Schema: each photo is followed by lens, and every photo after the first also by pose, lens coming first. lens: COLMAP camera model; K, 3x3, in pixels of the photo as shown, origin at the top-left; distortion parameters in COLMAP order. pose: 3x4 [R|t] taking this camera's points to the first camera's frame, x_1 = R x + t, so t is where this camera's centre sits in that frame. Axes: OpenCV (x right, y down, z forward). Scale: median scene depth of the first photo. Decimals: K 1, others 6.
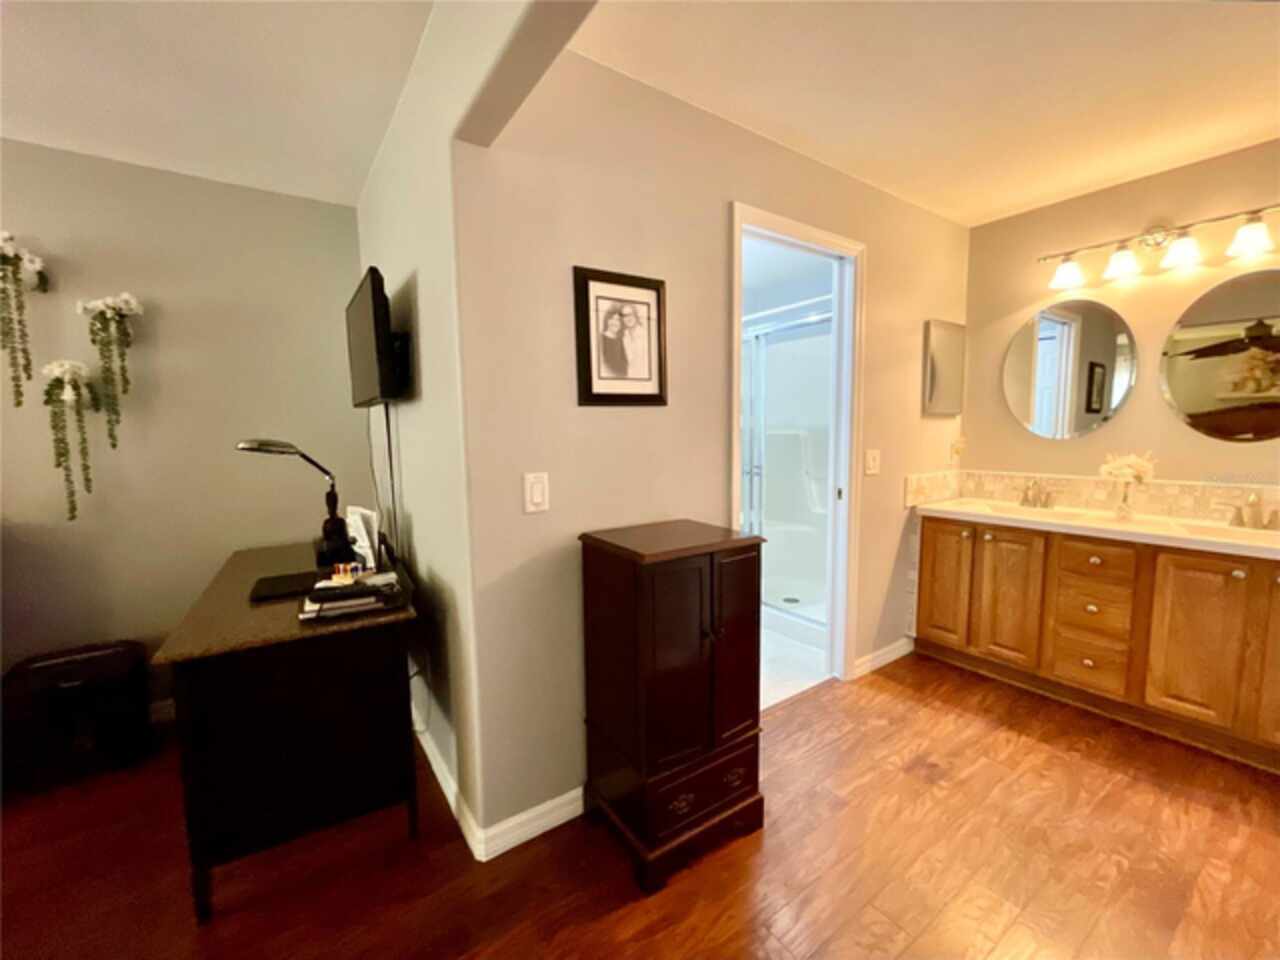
lens RADIAL K [[517.8, 0, 642.4], [0, 517.8, 479.8], [0, 0, 1]] dist [-0.000119, -0.000156]
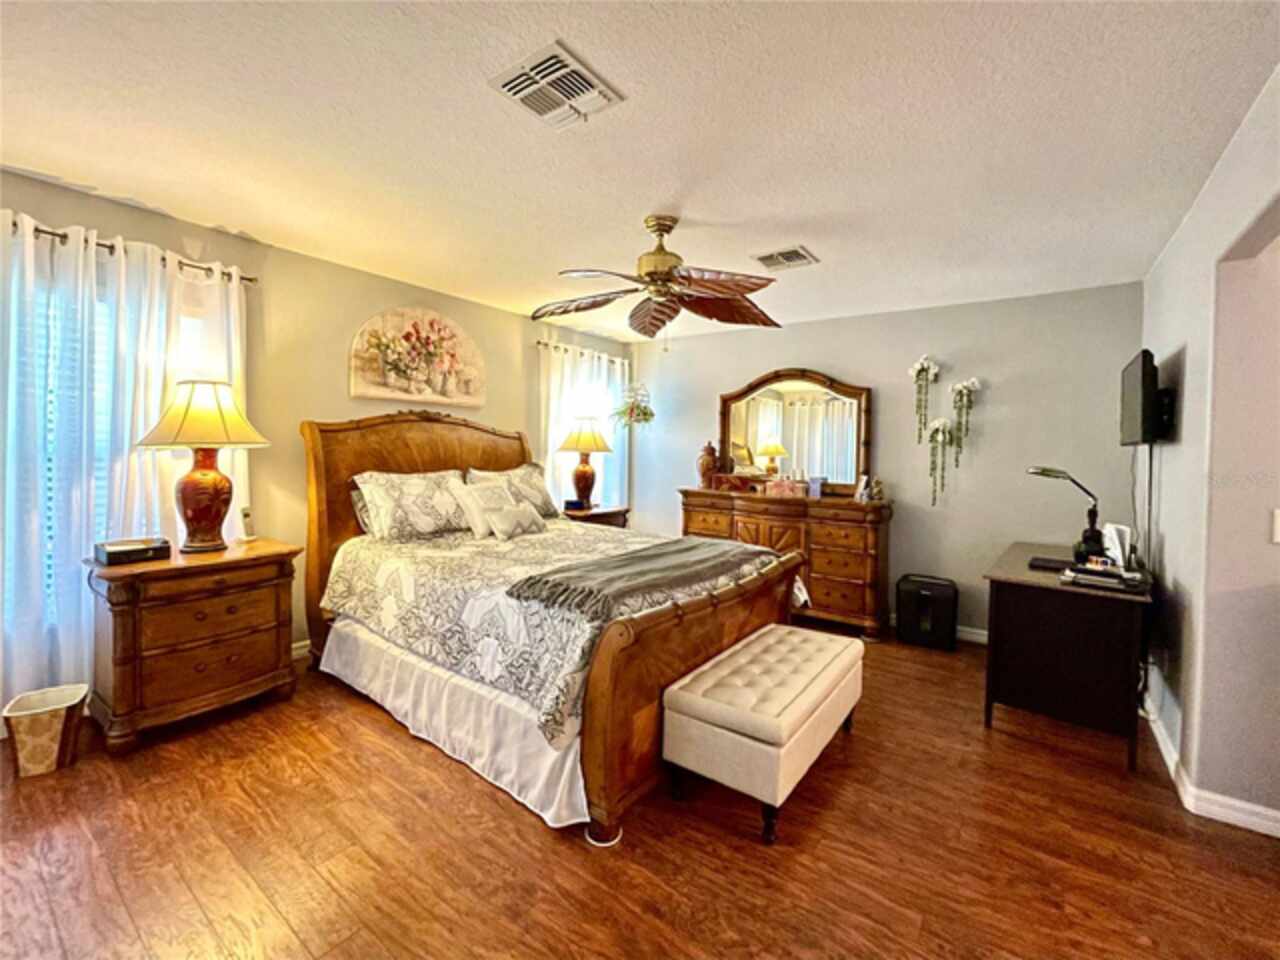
lens RADIAL K [[540.5, 0, 640.8], [0, 540.5, 455.2], [0, 0, 1]] dist [0.000601, 0.000249]
pose [[0.316084, 0.032143, -0.948187, 0.372450], [-0.127667, 0.991777, -0.008938, 0.051181], [0.940102, 0.123878, 0.317588, -0.595249]]
